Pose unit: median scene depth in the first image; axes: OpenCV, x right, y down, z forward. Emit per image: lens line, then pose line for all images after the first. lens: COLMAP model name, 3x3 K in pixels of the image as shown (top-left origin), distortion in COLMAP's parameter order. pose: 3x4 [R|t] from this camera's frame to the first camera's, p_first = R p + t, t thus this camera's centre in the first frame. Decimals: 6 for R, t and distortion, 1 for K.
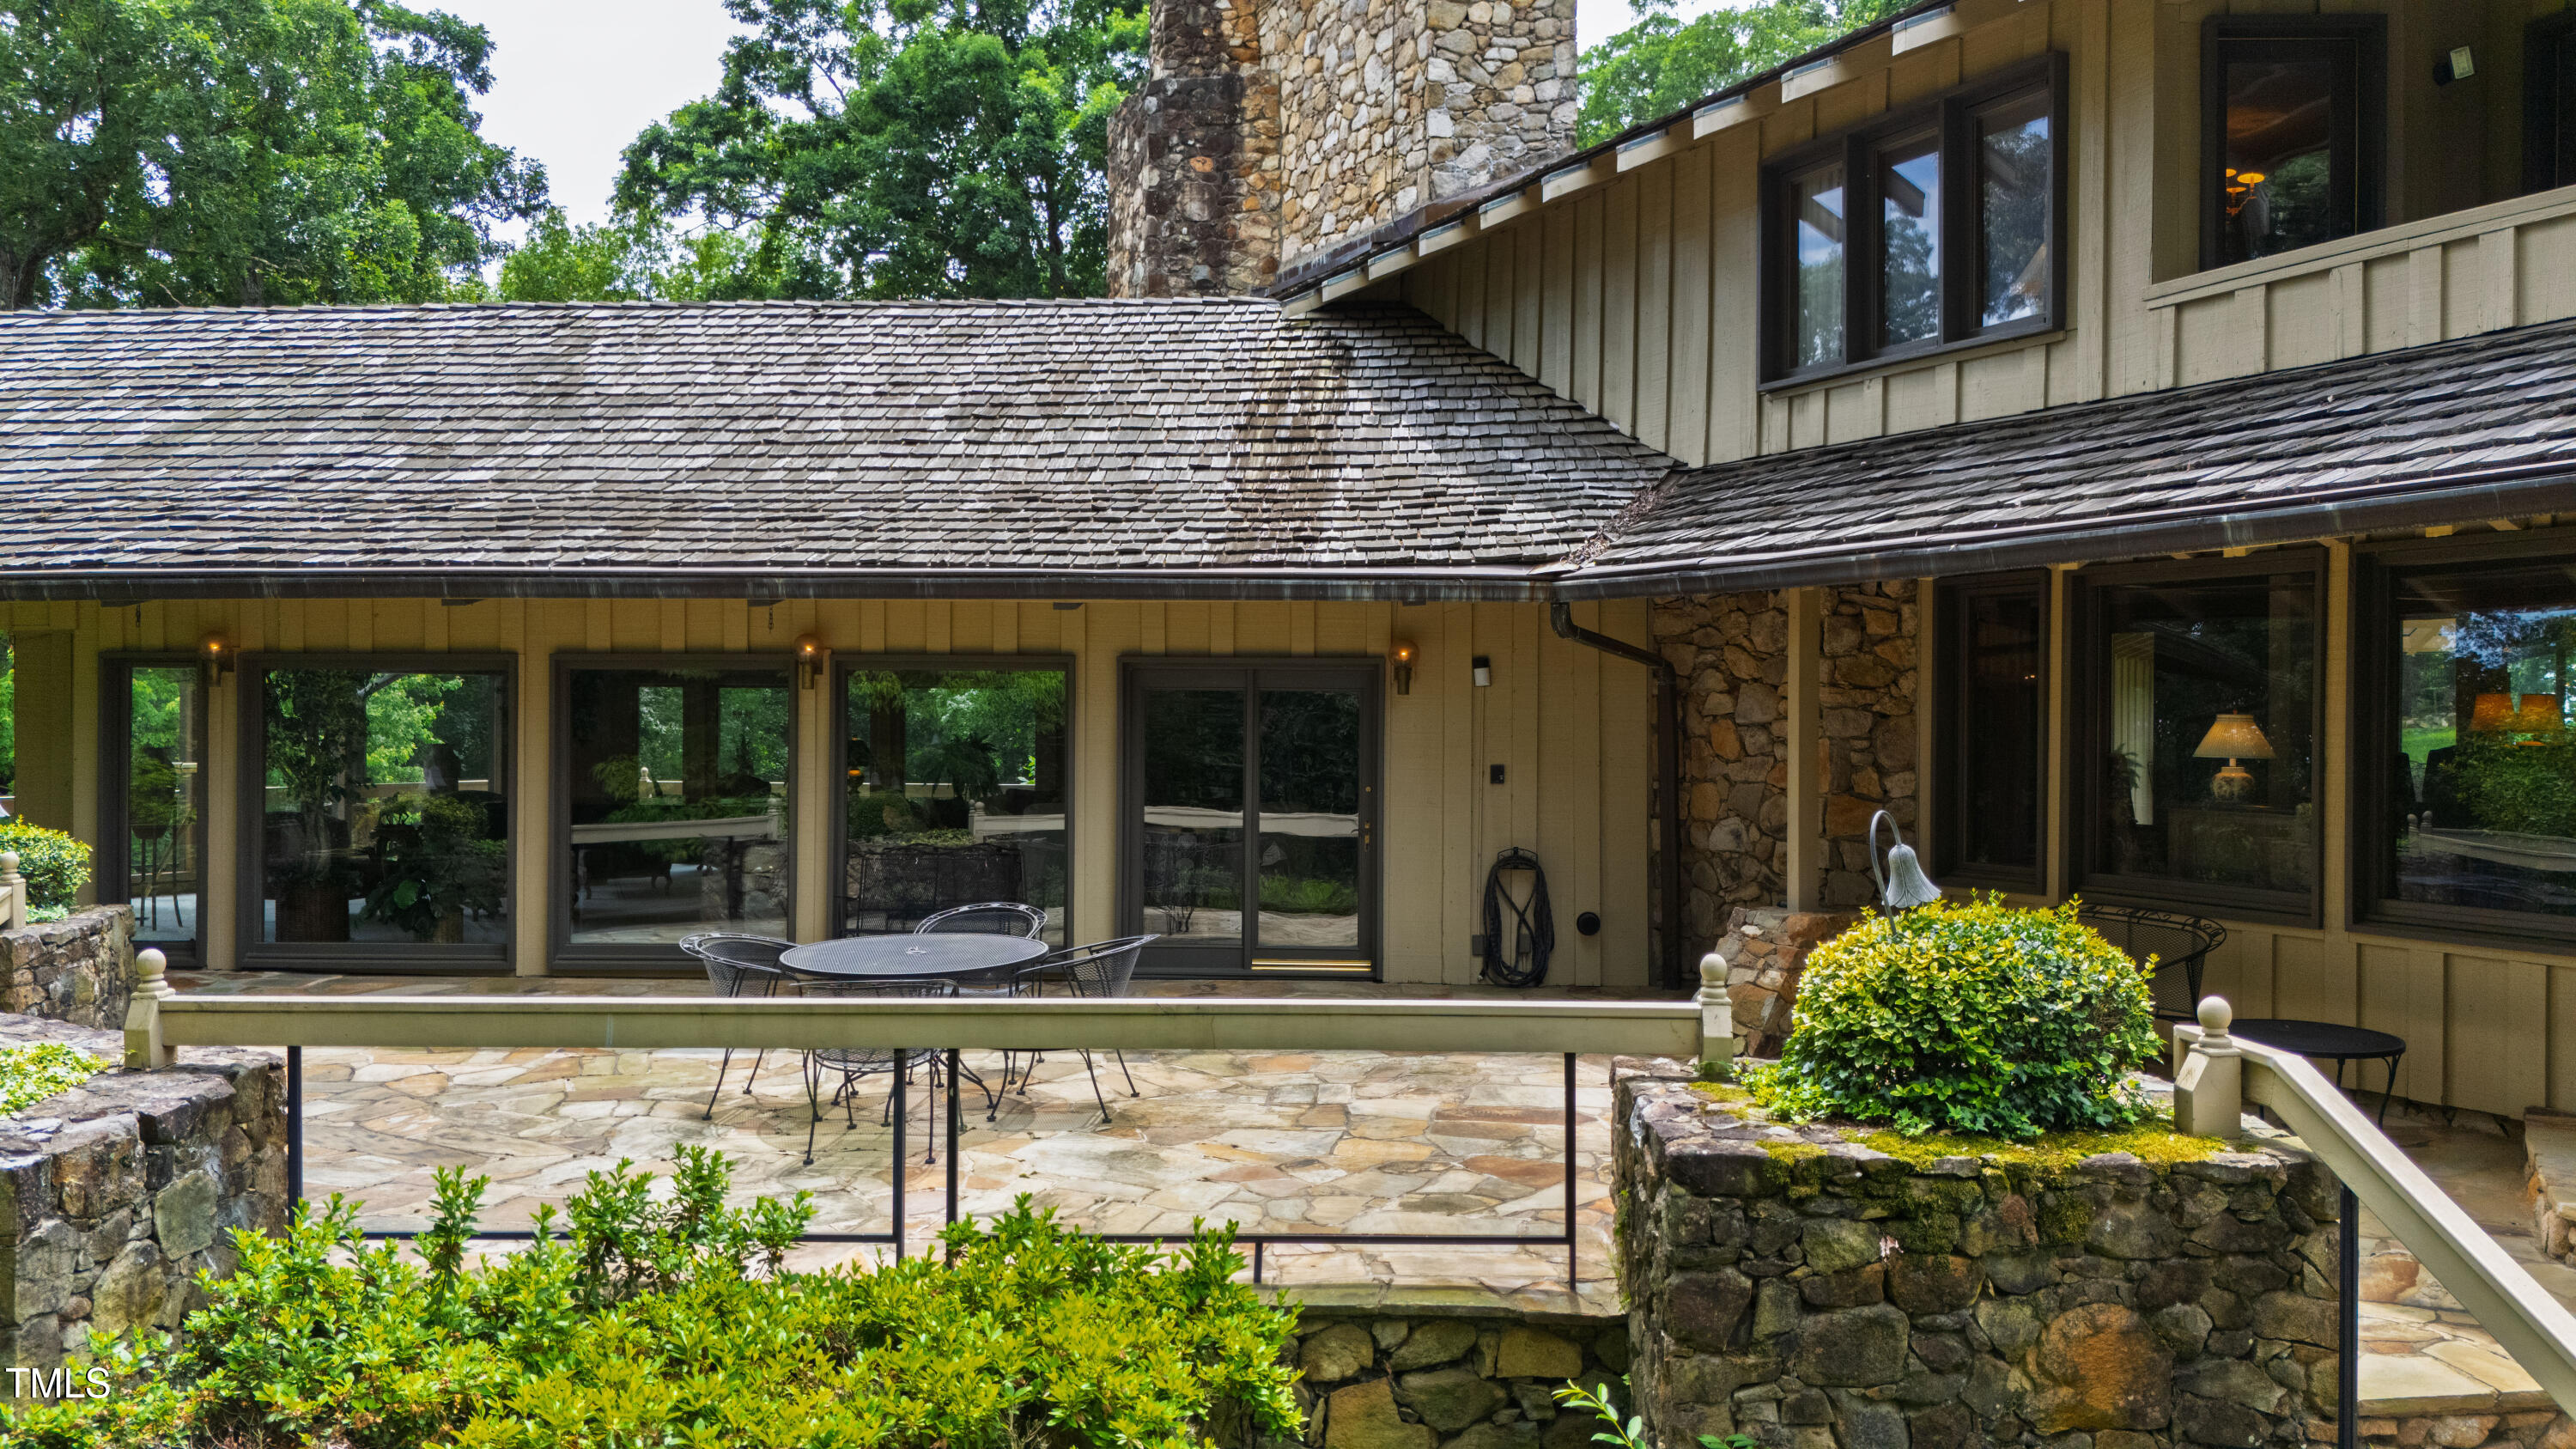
lens RADIAL K [[1904.4, 0, 1294.3], [0, 1904.4, 726.1], [0, 0, 1]] dist [0.061655, -0.004473]
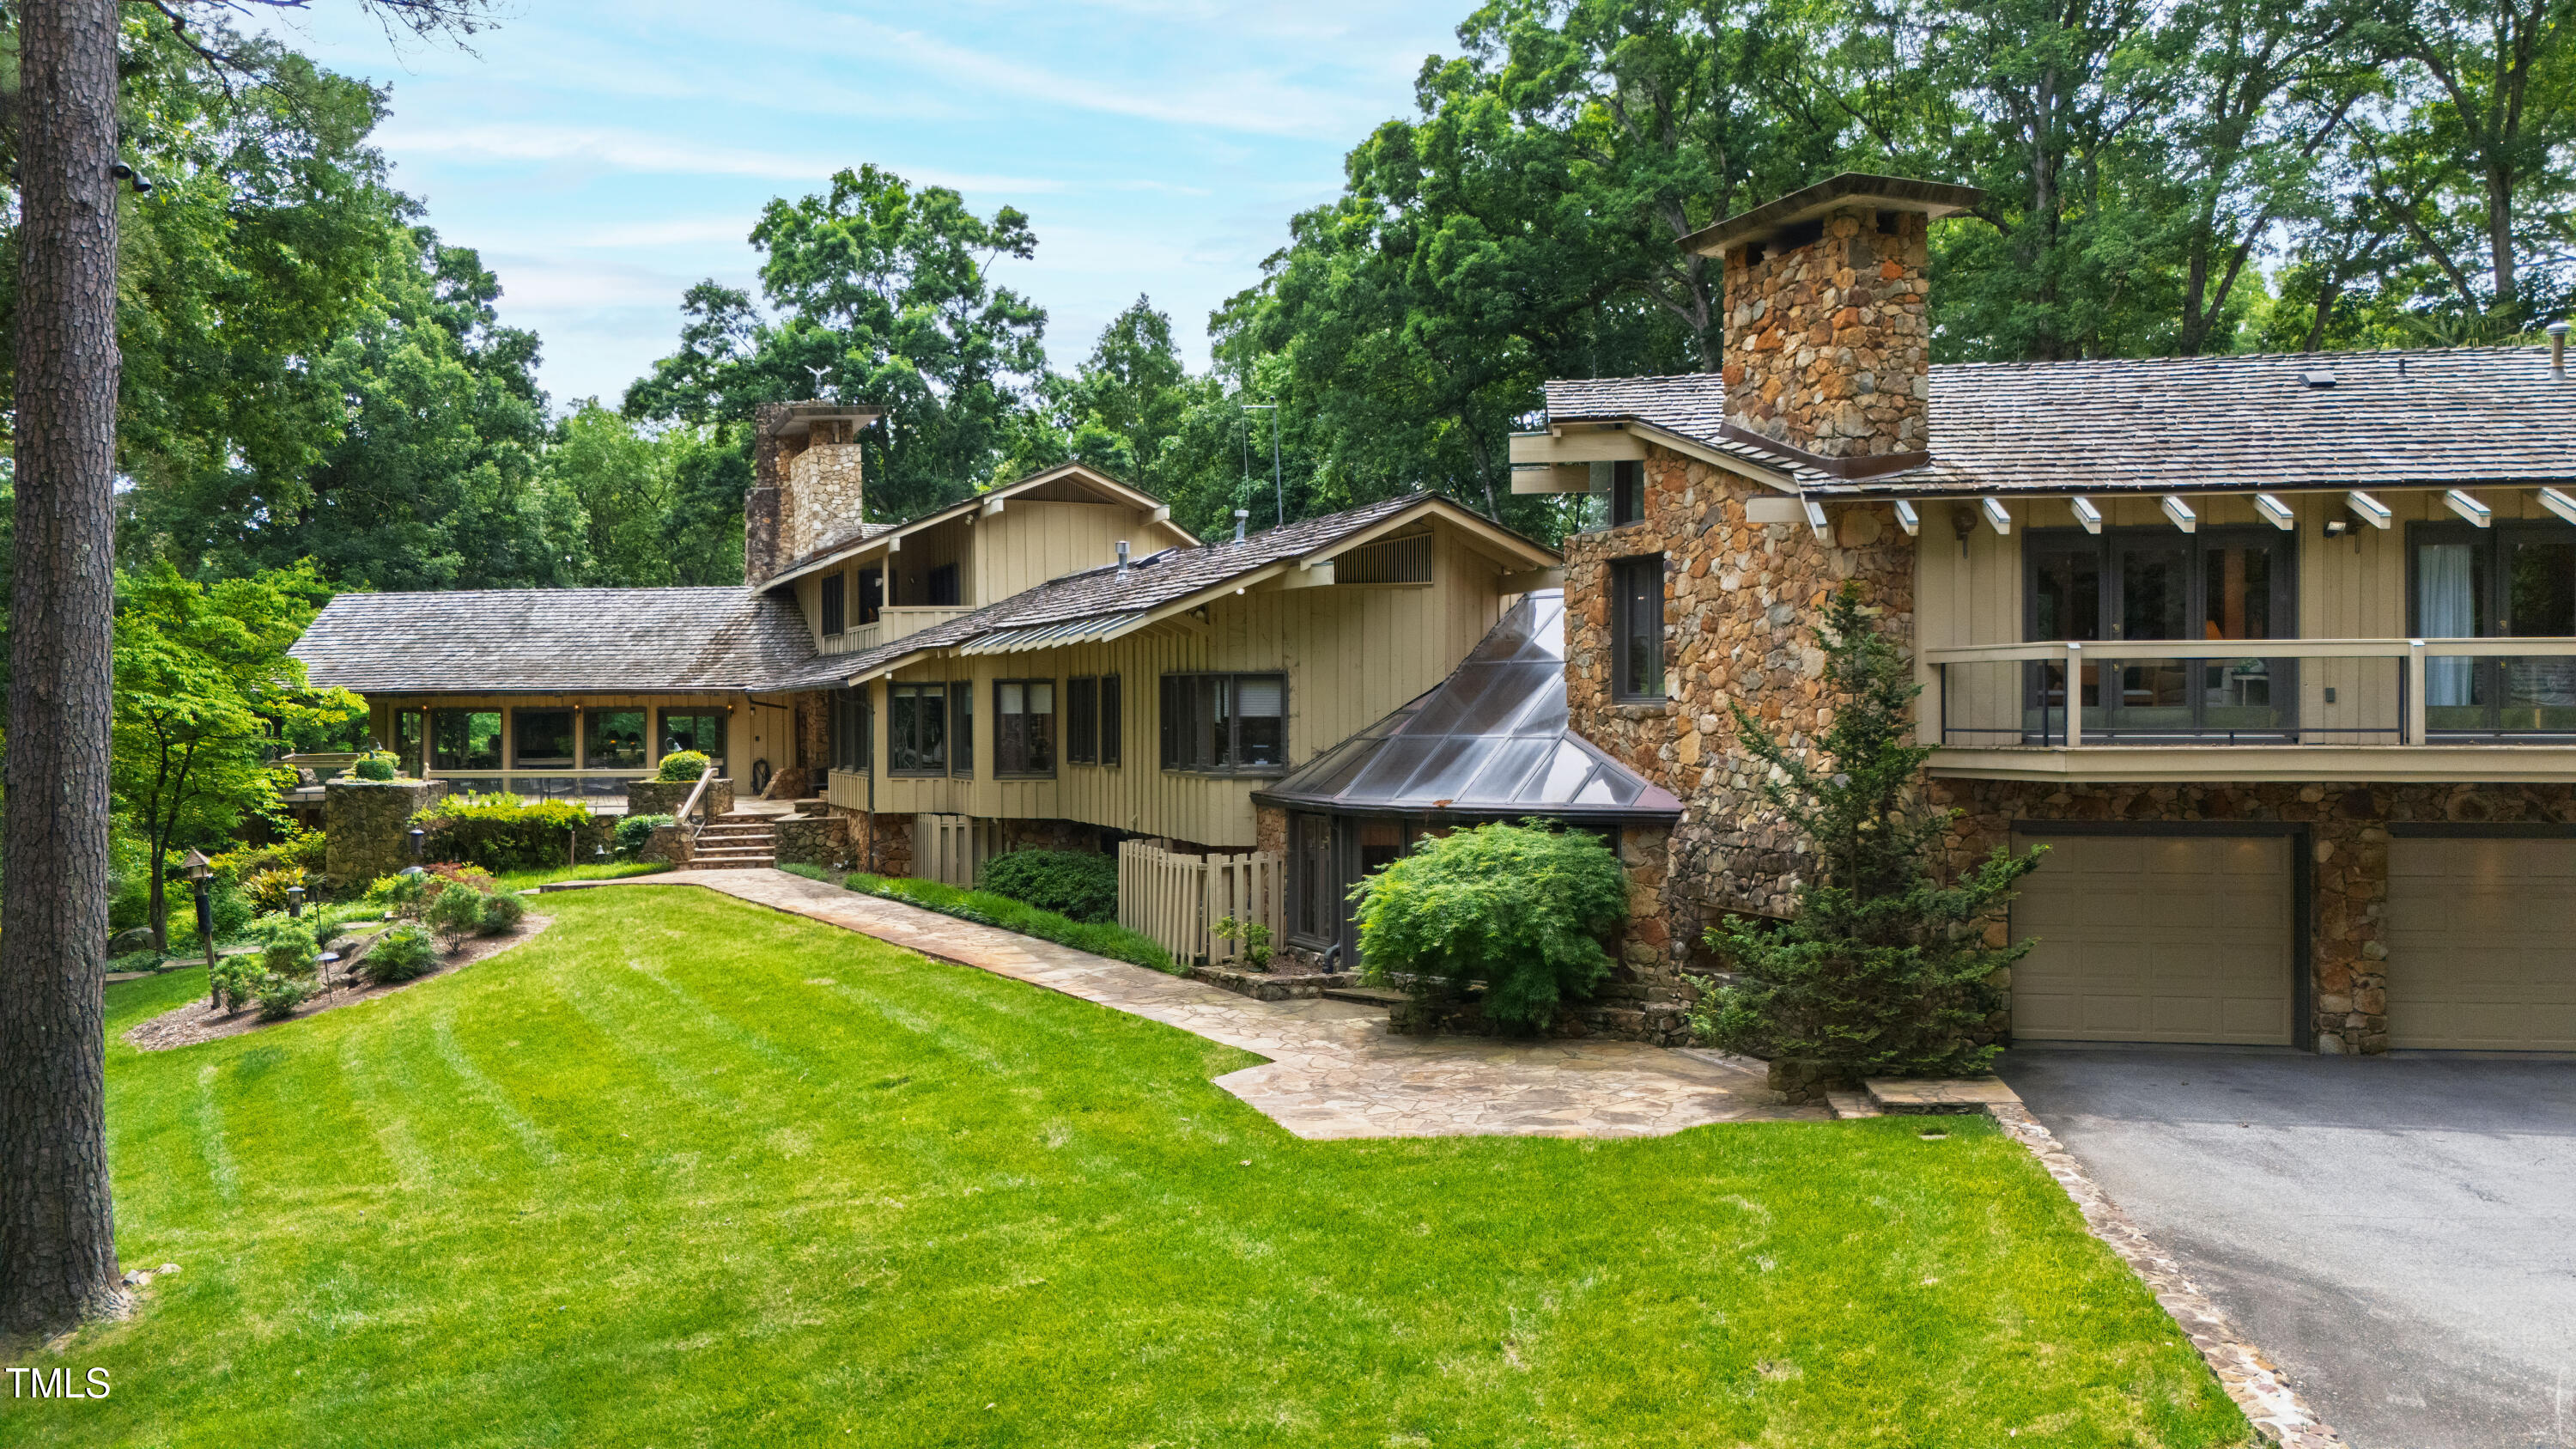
lens RADIAL K [[1904.4, 0, 1282.5], [0, 1904.4, 723.2], [0, 0, 1]] dist [0.061655, -0.004473]
pose [[0.998258, -0.007852, -0.058468, 0.973549], [0.007688, 0.999966, -0.003015, 0.010096], [0.058489, 0.002560, 0.998285, -1.938333]]
